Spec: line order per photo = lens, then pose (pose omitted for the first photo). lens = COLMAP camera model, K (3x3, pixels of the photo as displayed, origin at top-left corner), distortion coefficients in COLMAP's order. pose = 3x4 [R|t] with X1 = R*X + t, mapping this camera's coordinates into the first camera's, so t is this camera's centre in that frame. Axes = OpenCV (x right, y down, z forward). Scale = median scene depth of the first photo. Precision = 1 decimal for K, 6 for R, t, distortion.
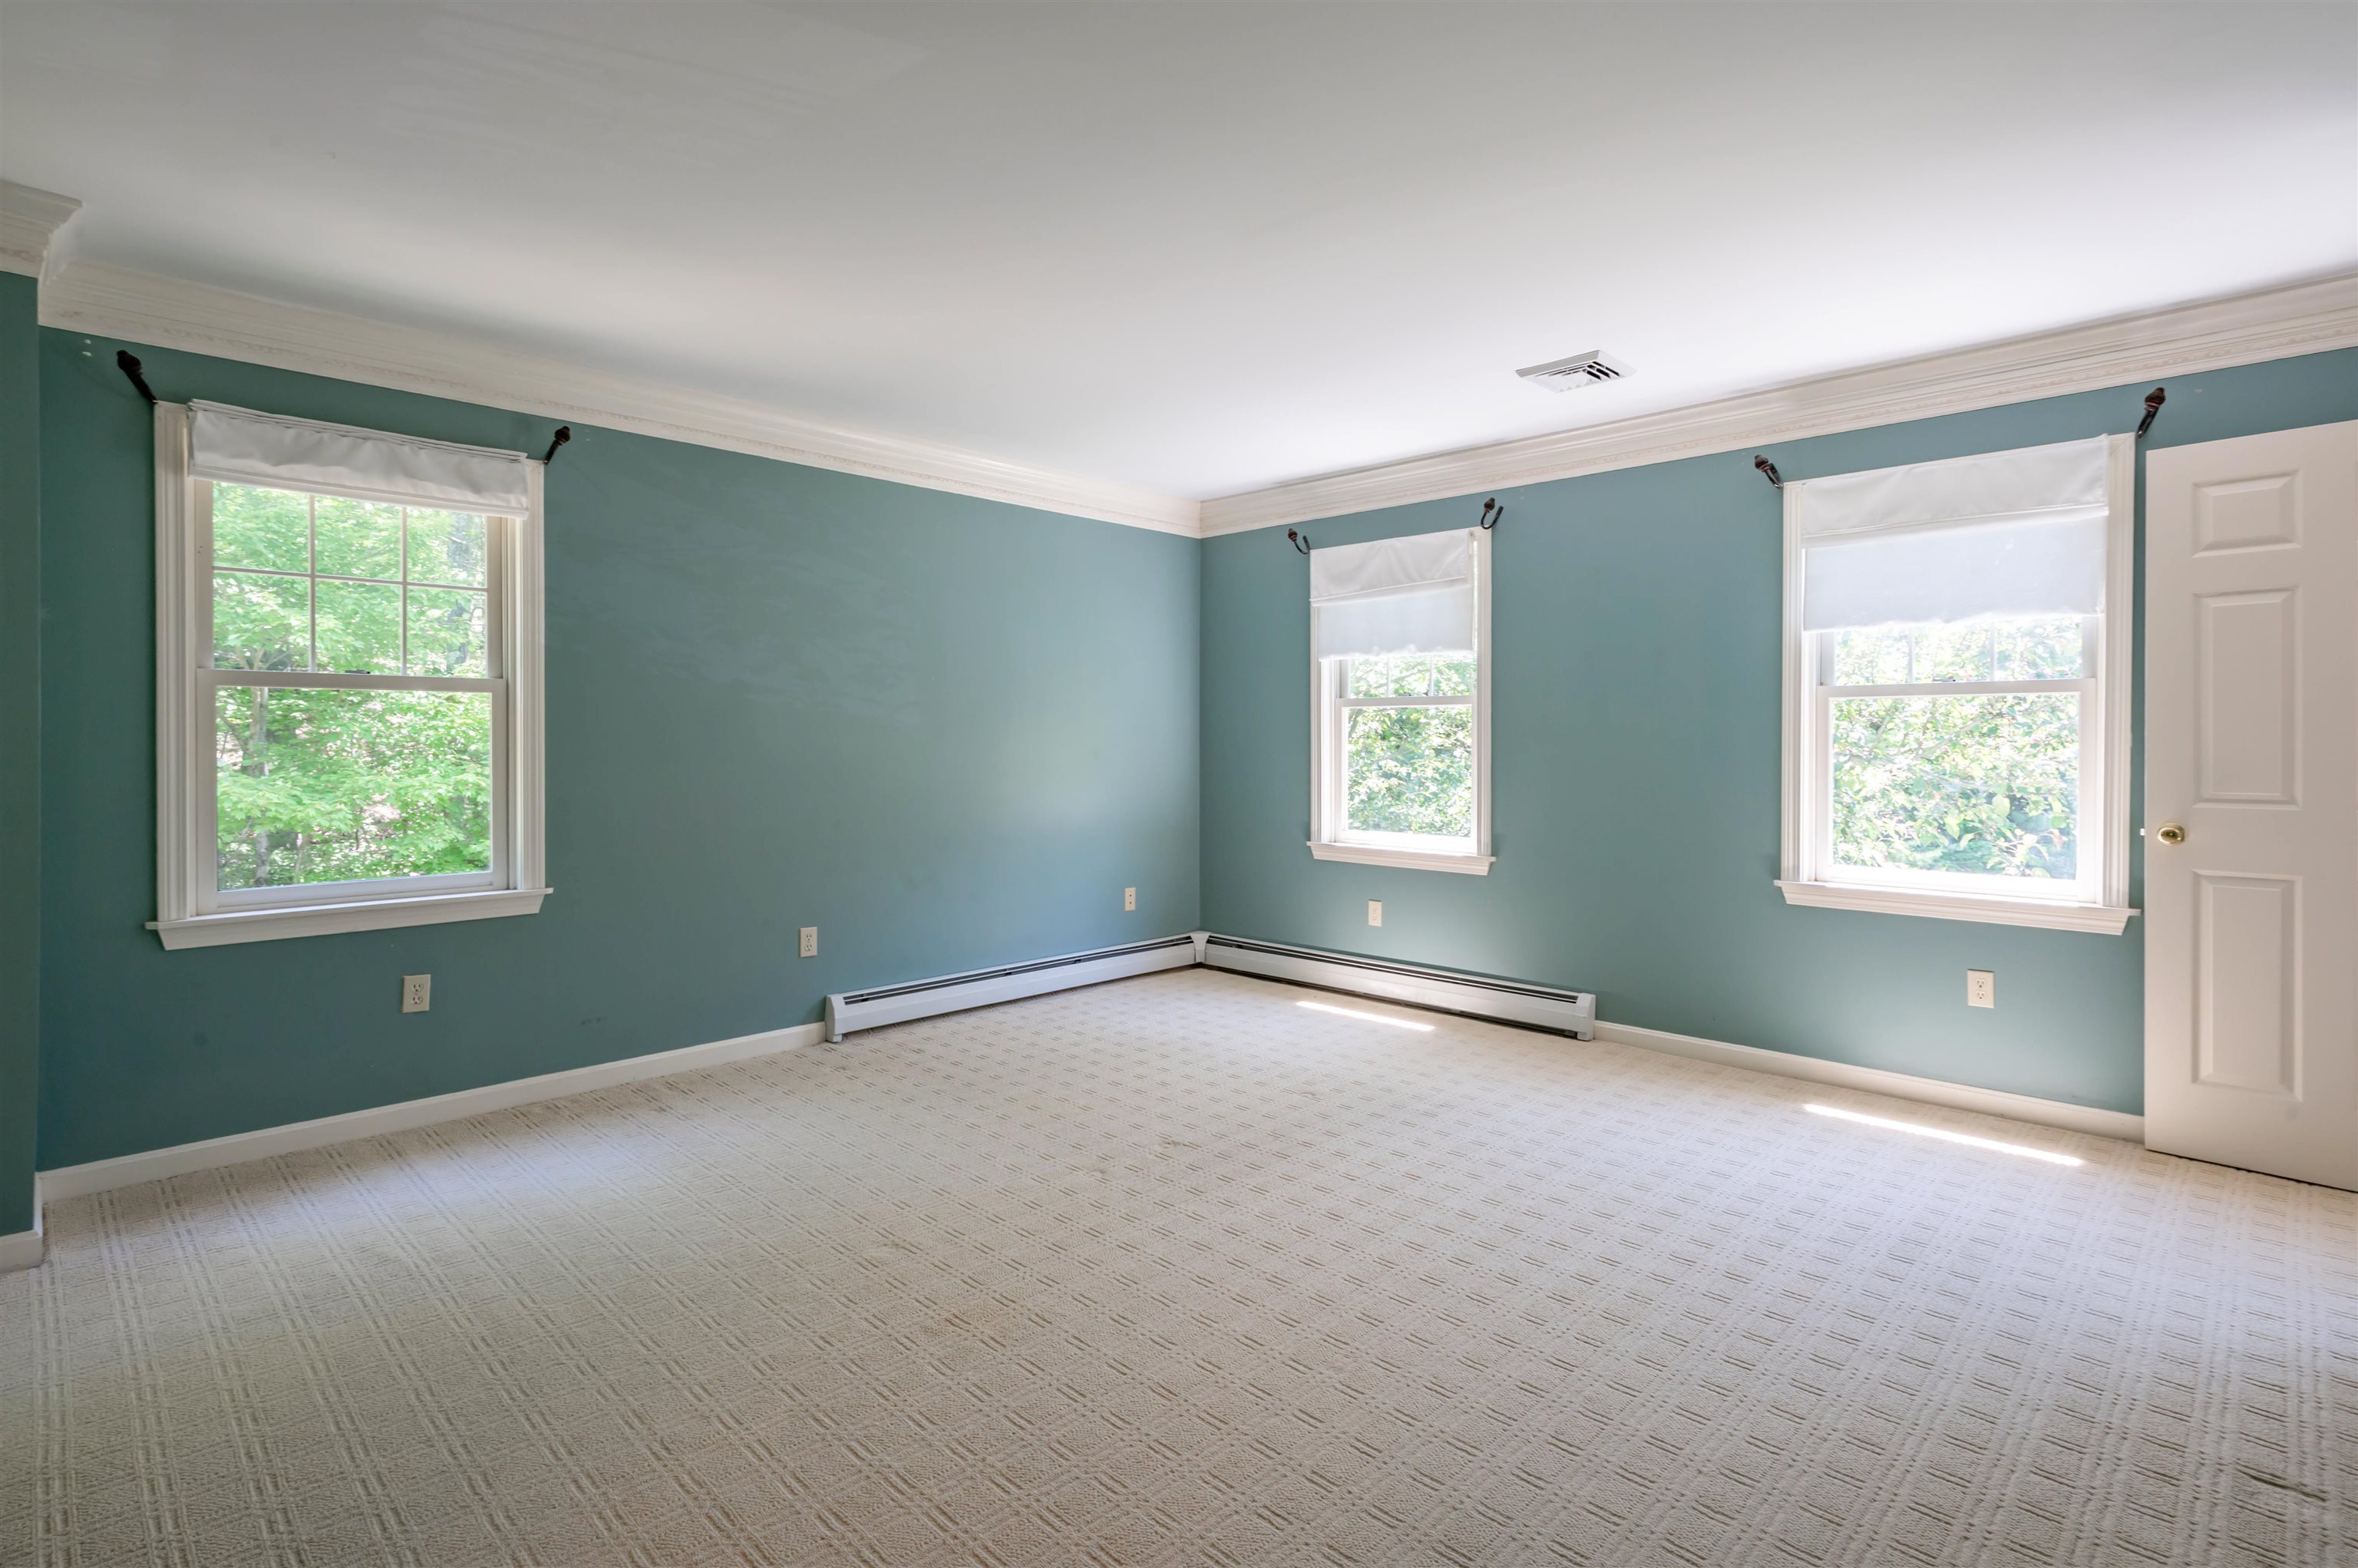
lens RADIAL K [[1143.9, 0, 1224.2], [0, 1143.9, 756.7], [0, 0, 1]] dist [-0.004447, 0.002436]
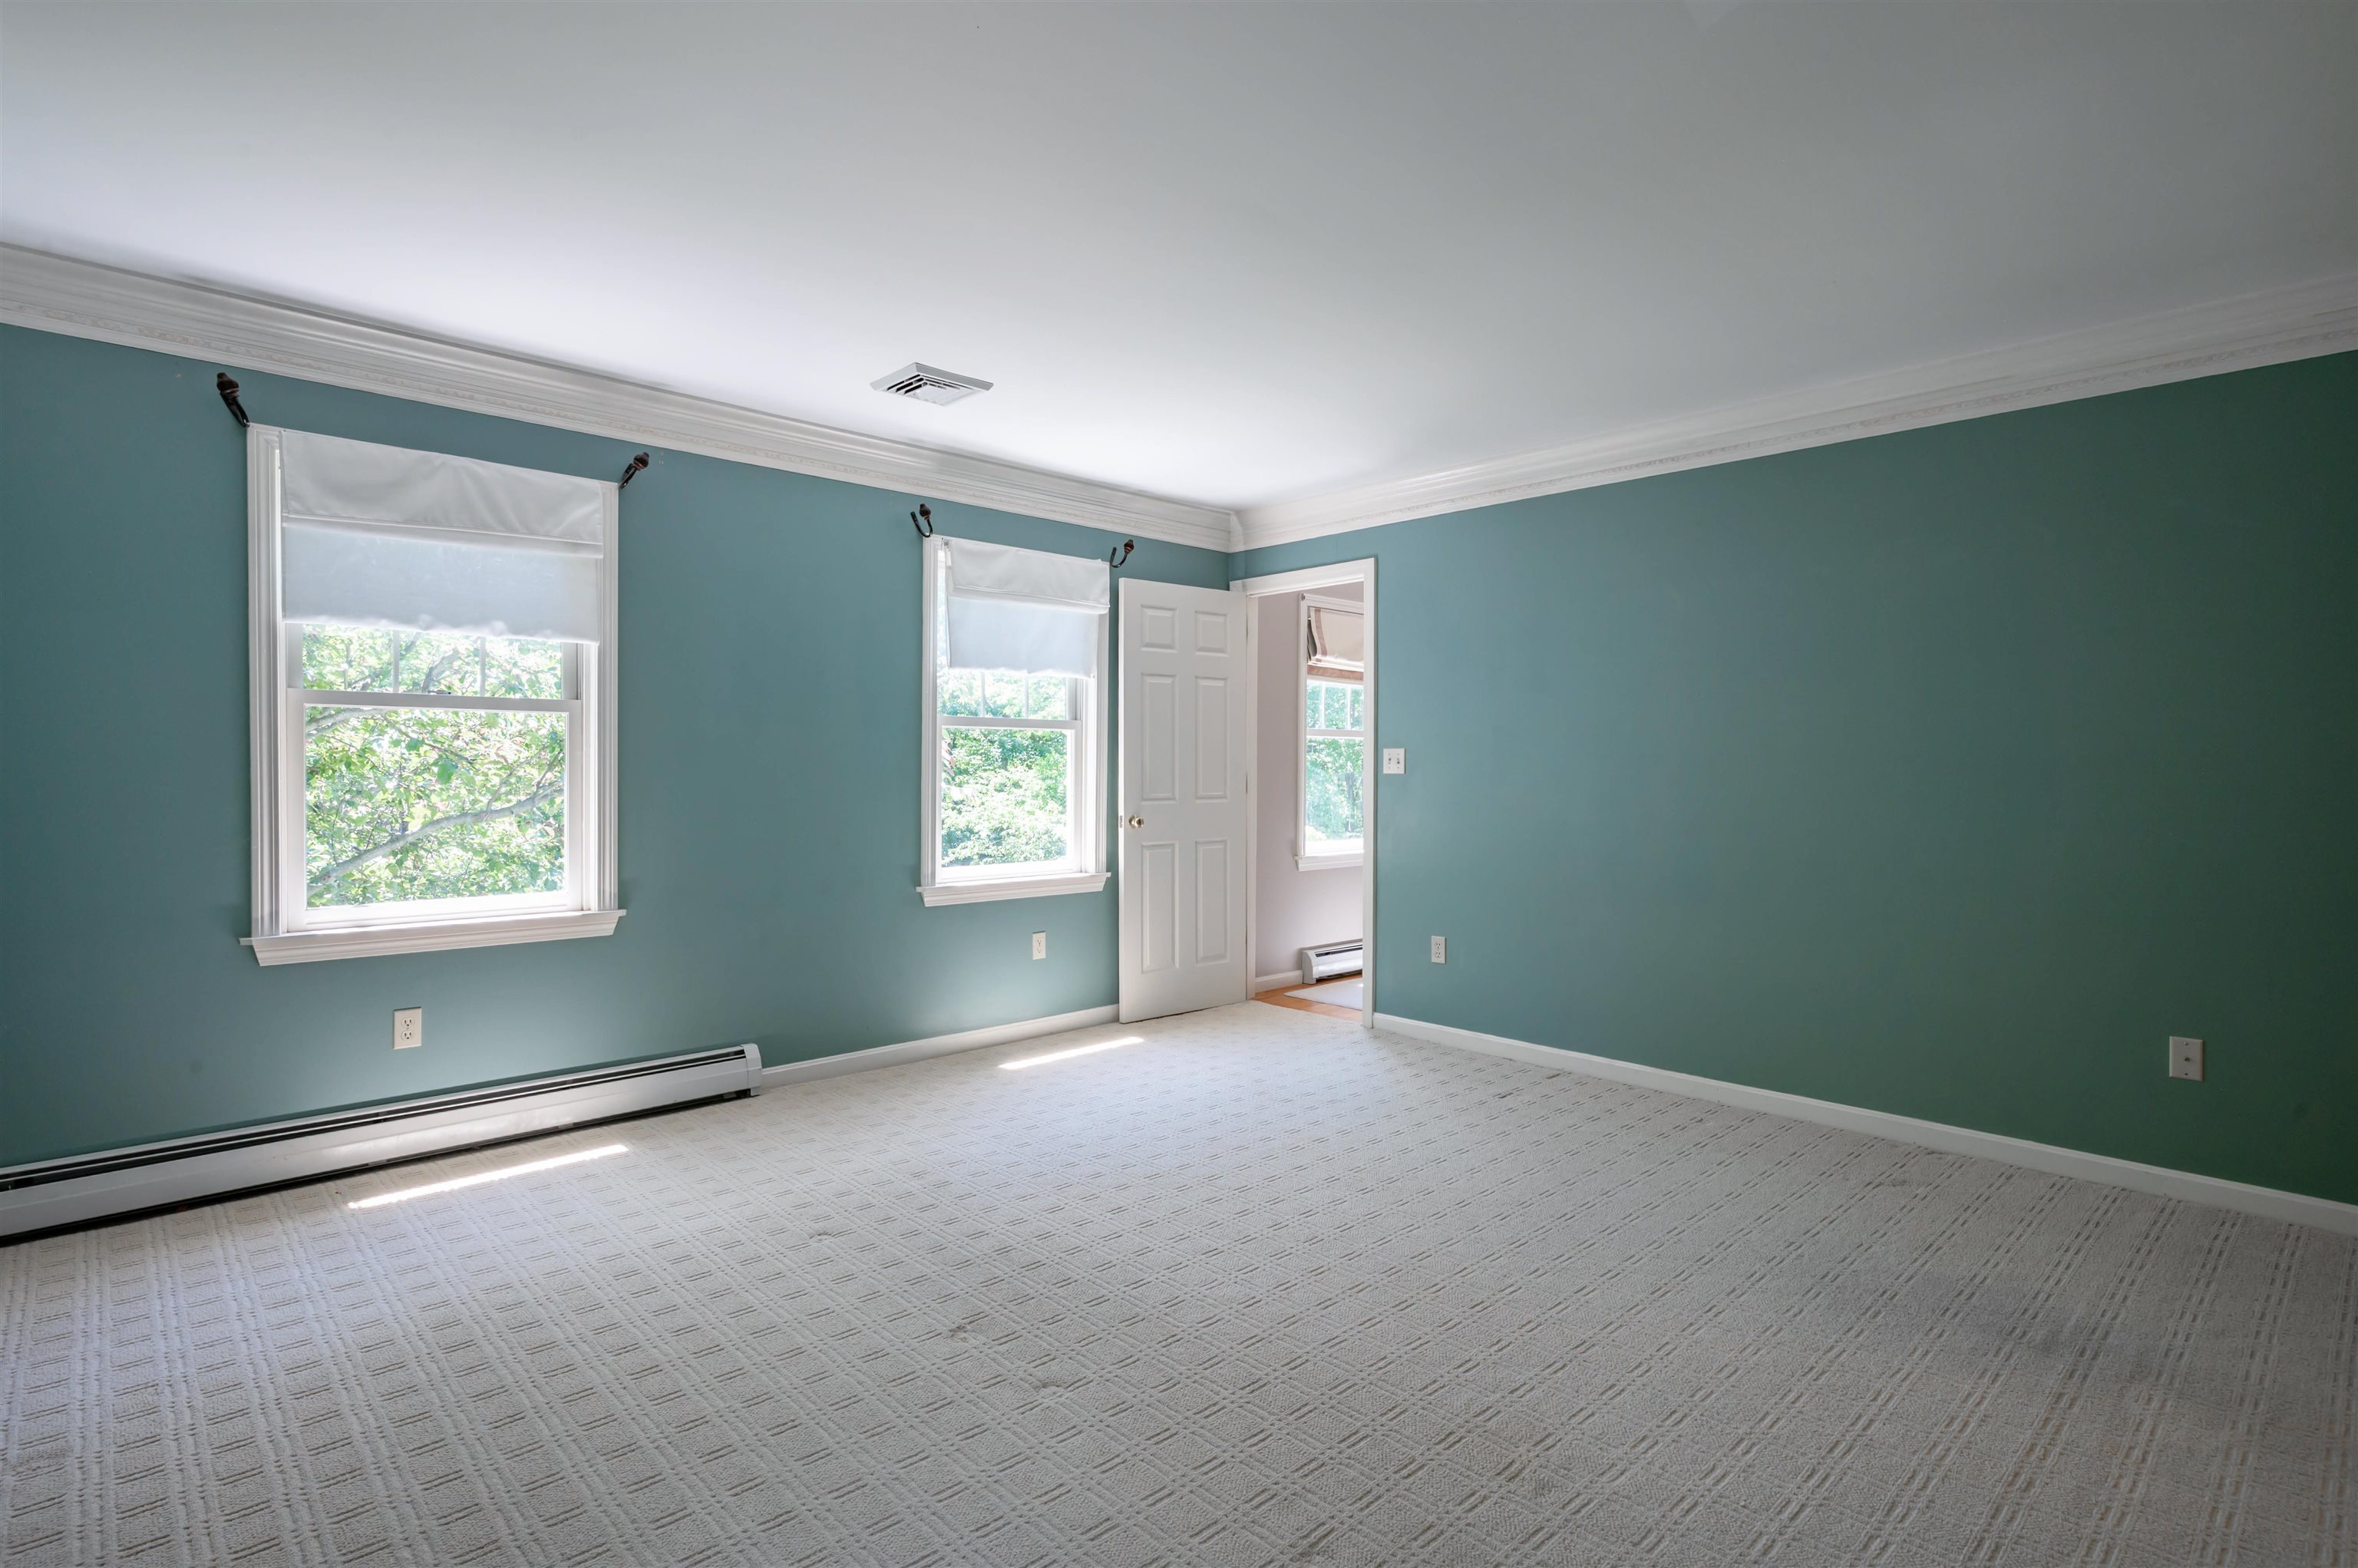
lens RADIAL K [[1143.9, 0, 1155.4], [0, 1143.9, 795.8], [0, 0, 1]] dist [-0.004447, 0.002436]
pose [[0.071566, -0.029326, 0.997005, -0.667822], [0.008762, 0.999548, 0.028772, -0.012917], [-0.997397, 0.006677, 0.071790, 0.747888]]
